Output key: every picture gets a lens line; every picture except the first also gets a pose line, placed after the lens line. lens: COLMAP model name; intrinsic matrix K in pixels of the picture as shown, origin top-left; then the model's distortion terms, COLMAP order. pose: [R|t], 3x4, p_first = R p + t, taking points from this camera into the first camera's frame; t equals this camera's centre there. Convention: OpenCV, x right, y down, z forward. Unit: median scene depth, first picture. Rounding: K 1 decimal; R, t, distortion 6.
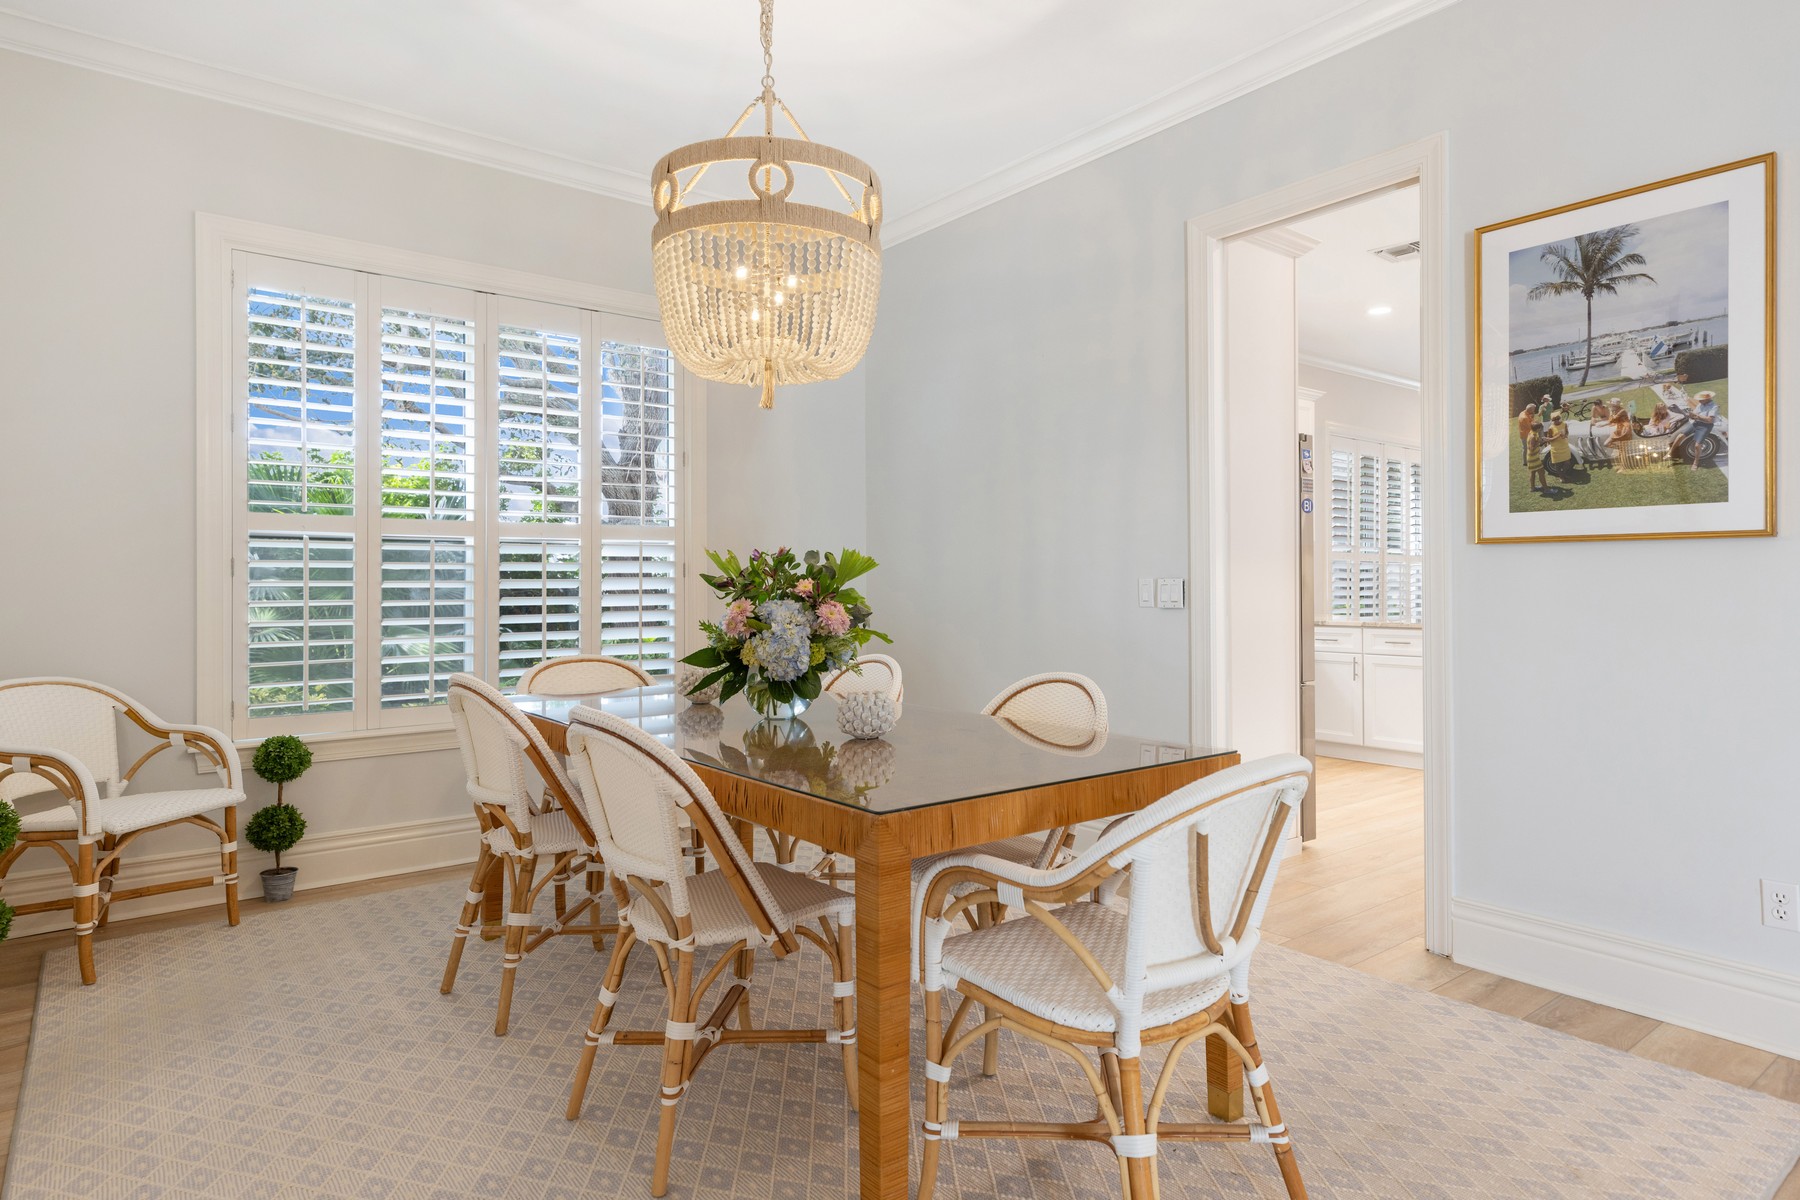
lens RADIAL K [[1011.8, 0, 893.4], [0, 1011.8, 576.5], [0, 0, 1]] dist [0.005050, 0.000975]
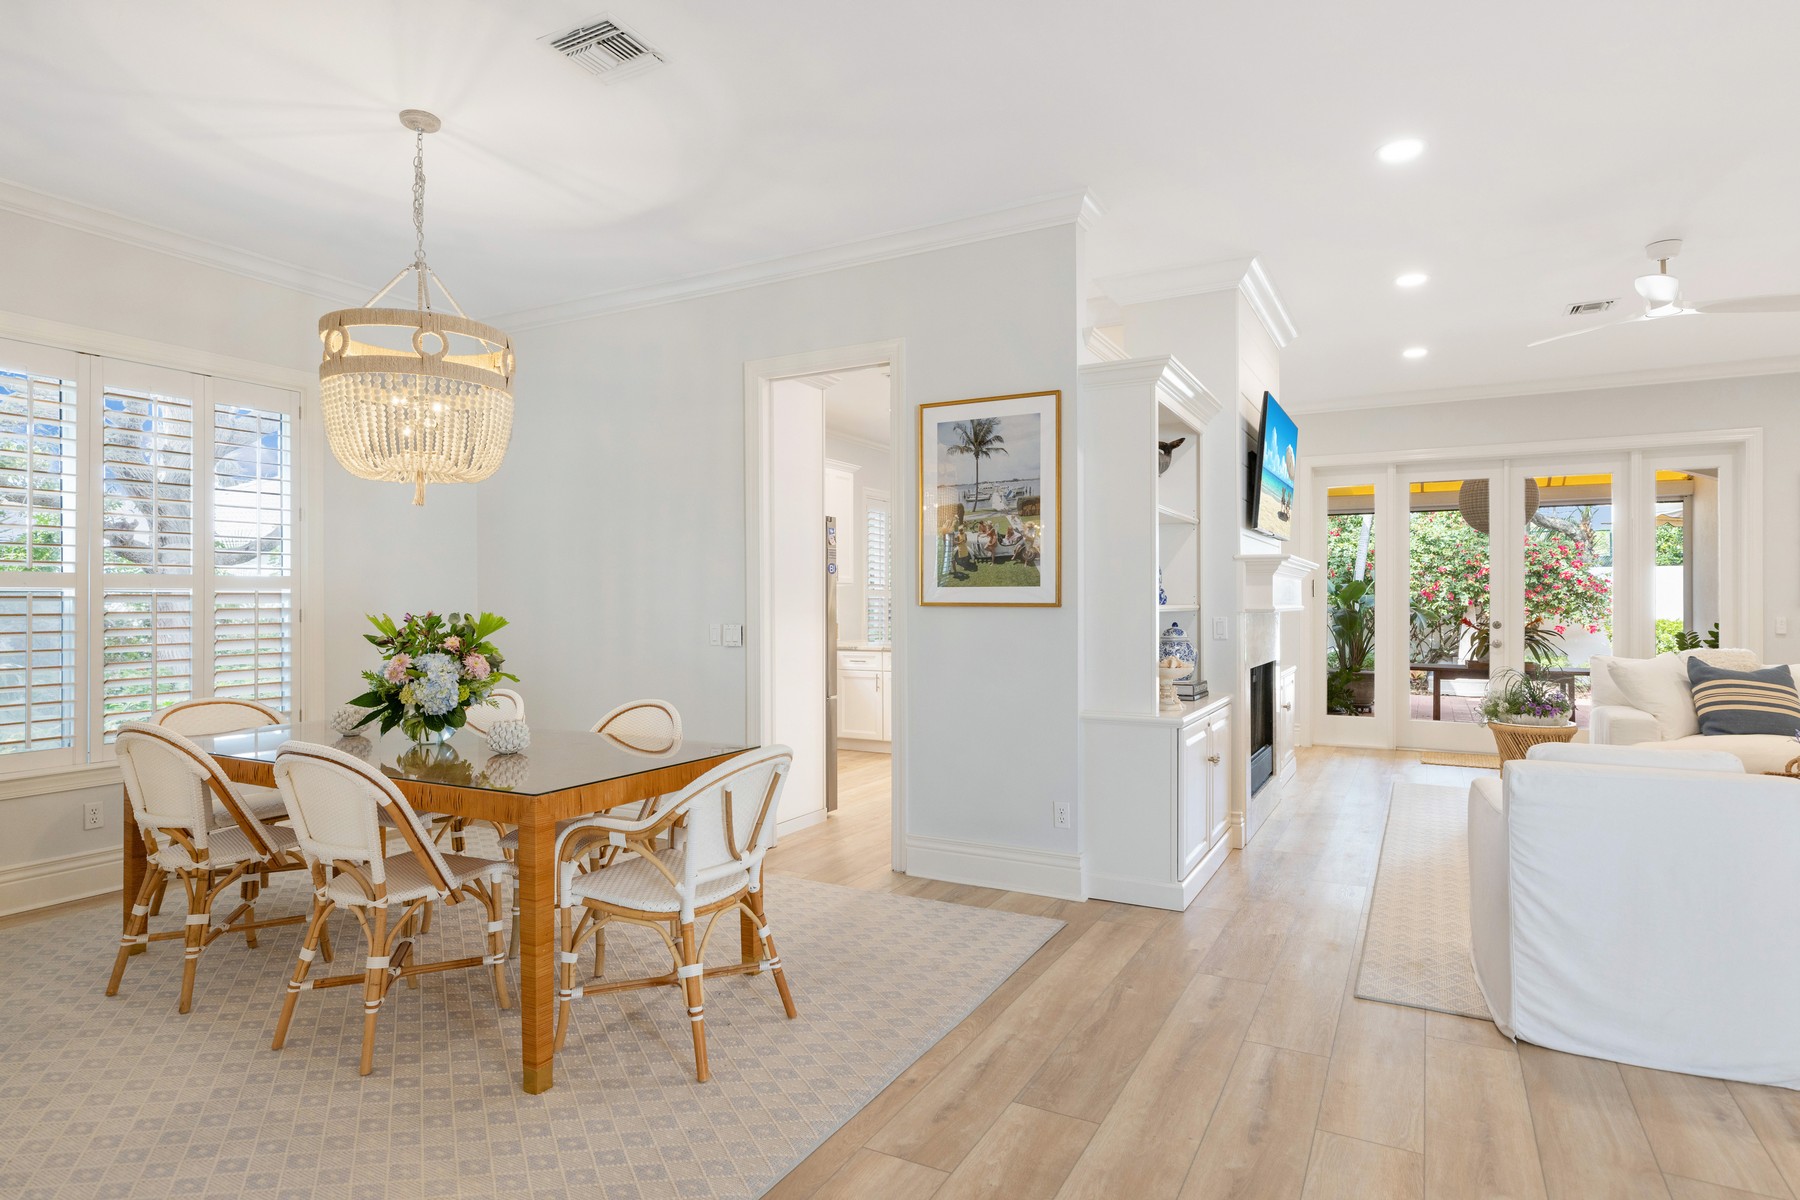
lens RADIAL K [[962.7, 0, 894.9], [0, 962.7, 601.8], [0, 0, 1]] dist [0.000510, 0.000291]
pose [[0.916494, 0.000362, 0.400048, -0.063778], [-0.002828, 0.999980, 0.005576, -0.054672], [-0.400039, -0.006241, 0.916477, -0.404171]]
